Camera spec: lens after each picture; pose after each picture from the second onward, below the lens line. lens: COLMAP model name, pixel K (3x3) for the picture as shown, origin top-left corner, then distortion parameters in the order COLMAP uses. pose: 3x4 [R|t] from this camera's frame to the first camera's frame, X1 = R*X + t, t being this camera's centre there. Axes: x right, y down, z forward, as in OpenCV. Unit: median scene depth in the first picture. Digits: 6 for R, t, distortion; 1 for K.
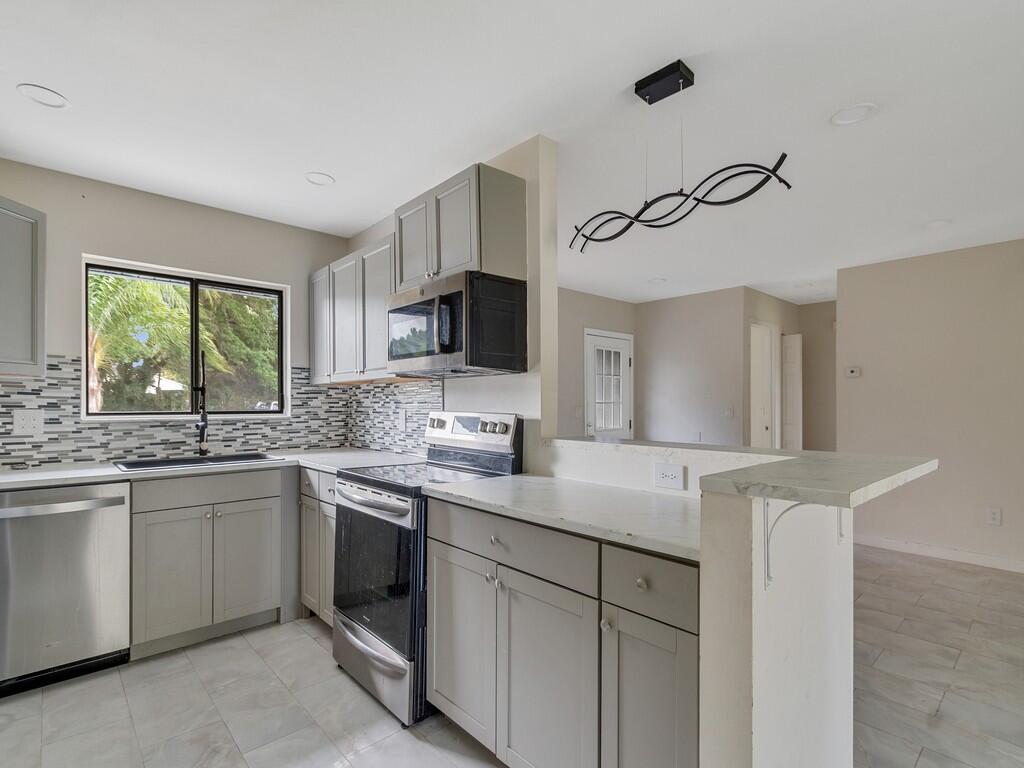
lens RADIAL K [[507.6, 0, 497.8], [0, 507.6, 406.7], [0, 0, 1]] dist [0.002418, -0.000048]
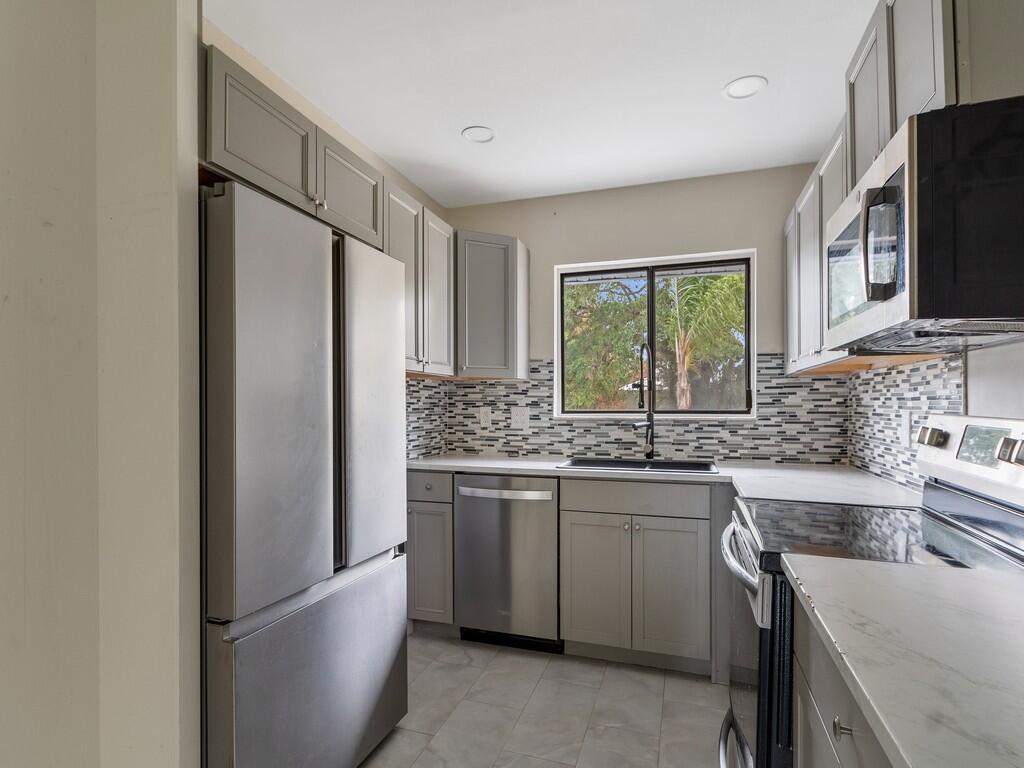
lens RADIAL K [[538.0, 0, 501.7], [0, 538.0, 405.1], [0, 0, 1]] dist [0.002120, 0.000596]
pose [[0.490697, 0.002090, -0.871328, 0.132235], [-0.002491, 0.999996, 0.000996, -0.000142], [0.871327, 0.001682, 0.490700, 0.301443]]
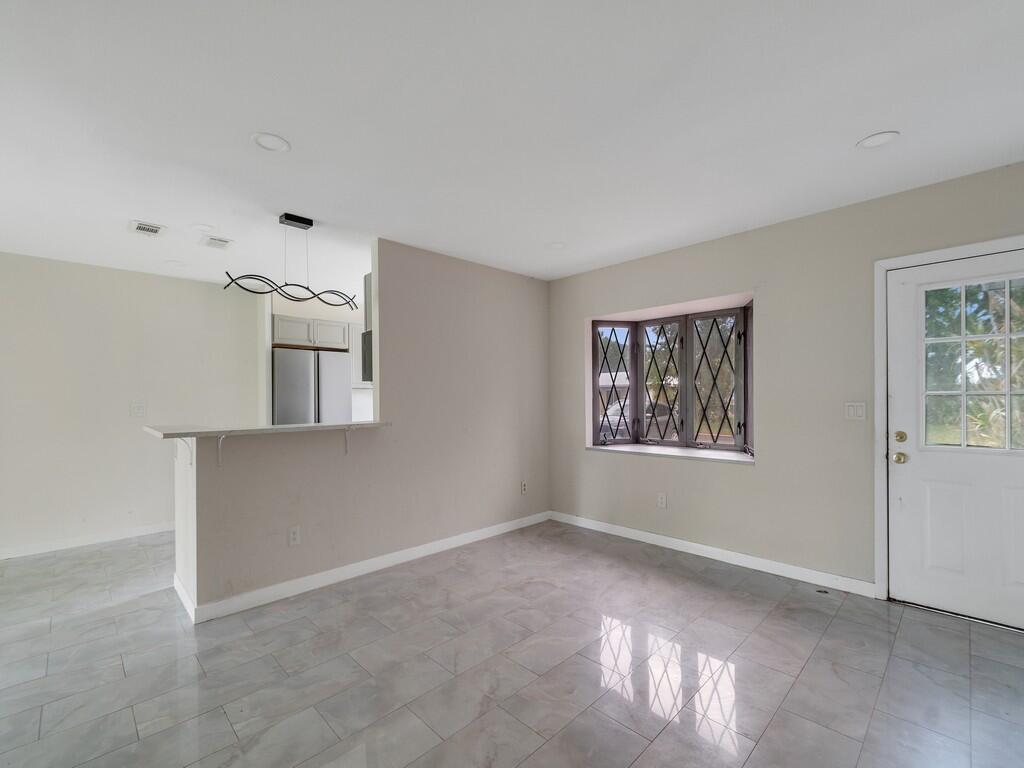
lens RADIAL K [[448.5, 0, 500.1], [0, 448.5, 398.8], [0, 0, 1]] dist [0.002902, -0.000399]
pose [[0.034589, 0.004037, -0.999393, 1.222764], [0.001658, 0.999990, 0.004097, -0.012431], [0.999400, -0.001799, 0.034581, 1.051881]]
